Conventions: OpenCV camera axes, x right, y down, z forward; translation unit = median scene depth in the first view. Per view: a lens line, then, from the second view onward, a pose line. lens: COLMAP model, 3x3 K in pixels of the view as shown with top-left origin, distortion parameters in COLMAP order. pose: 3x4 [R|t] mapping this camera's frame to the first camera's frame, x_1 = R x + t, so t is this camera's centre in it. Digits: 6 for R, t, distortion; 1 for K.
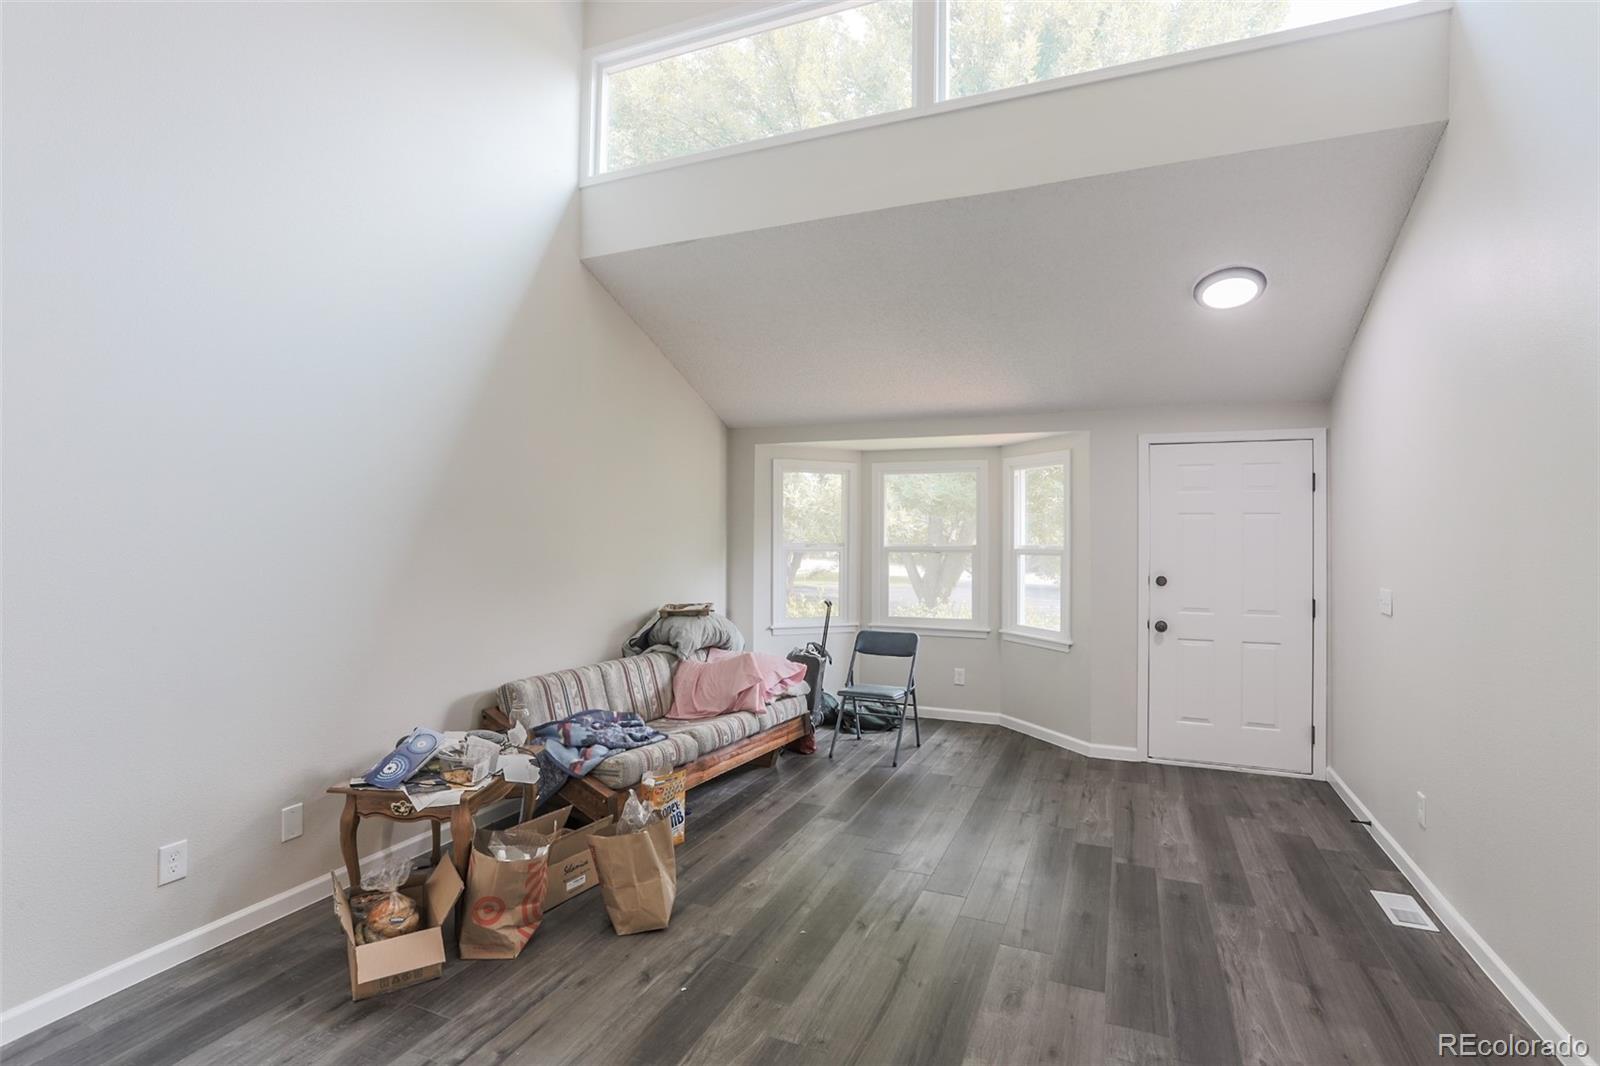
lens RADIAL K [[772.2, 0, 800.0], [0, 772.2, 533.0], [0, 0, 1]] dist [-0.058092, 0.029476]
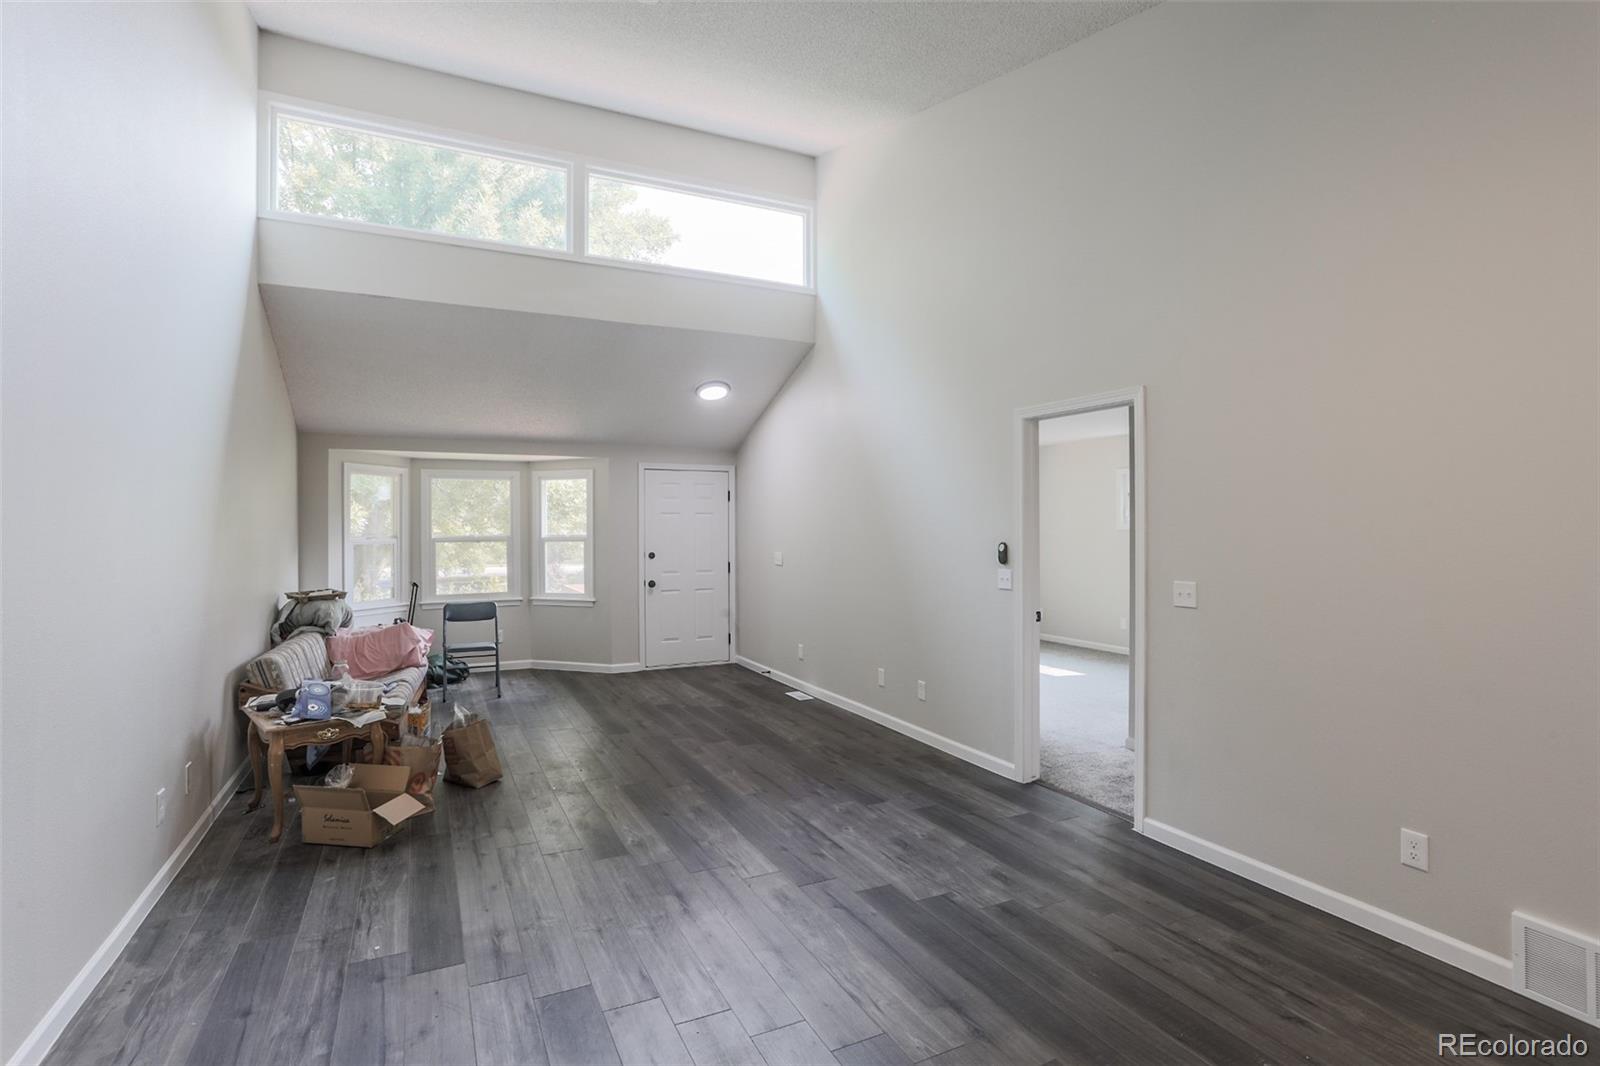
lens RADIAL K [[772.2, 0, 800.0], [0, 772.2, 533.0], [0, 0, 1]] dist [-0.058092, 0.029476]
pose [[0.646183, -0.013433, 0.763064, -0.556603], [0.005641, 0.999902, 0.012826, -0.002919], [-0.763162, -0.003984, 0.646195, -0.280037]]
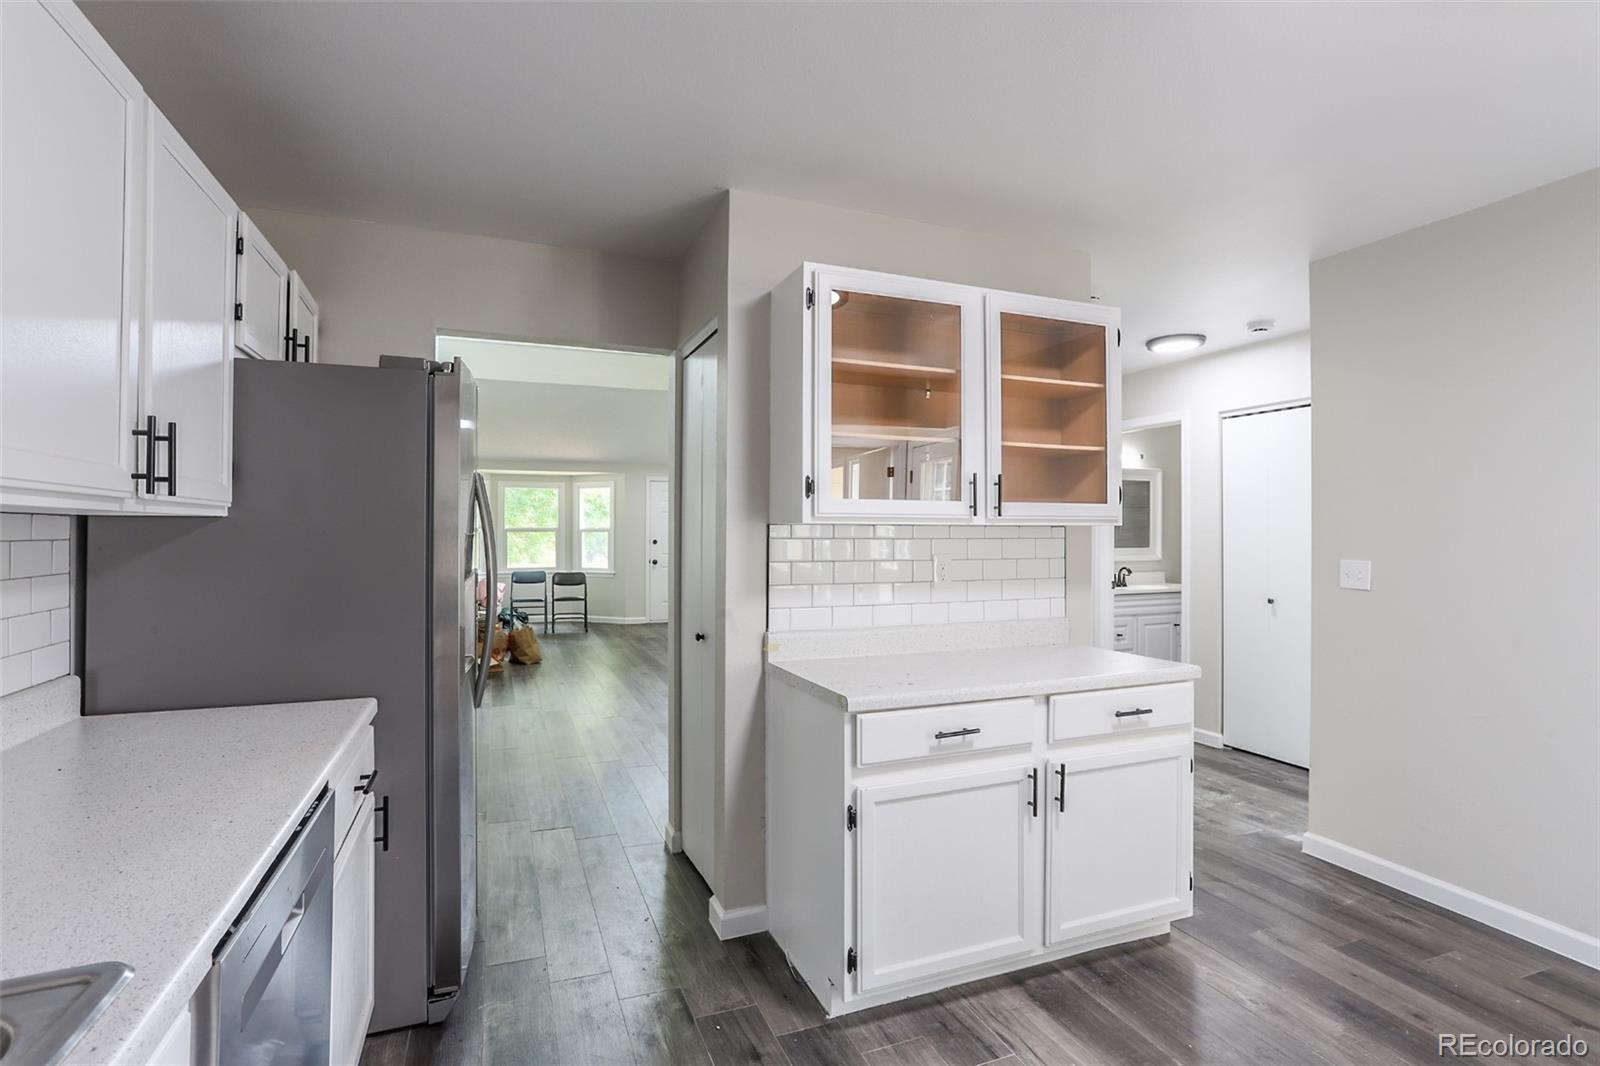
lens RADIAL K [[772.2, 0, 800.0], [0, 772.2, 533.0], [0, 0, 1]] dist [-0.058092, 0.029476]
pose [[0.707965, -0.003175, 0.706241, -0.836666], [-0.000106, 0.999989, 0.004602, 0.025981], [-0.706248, -0.003333, 0.707957, -0.922714]]
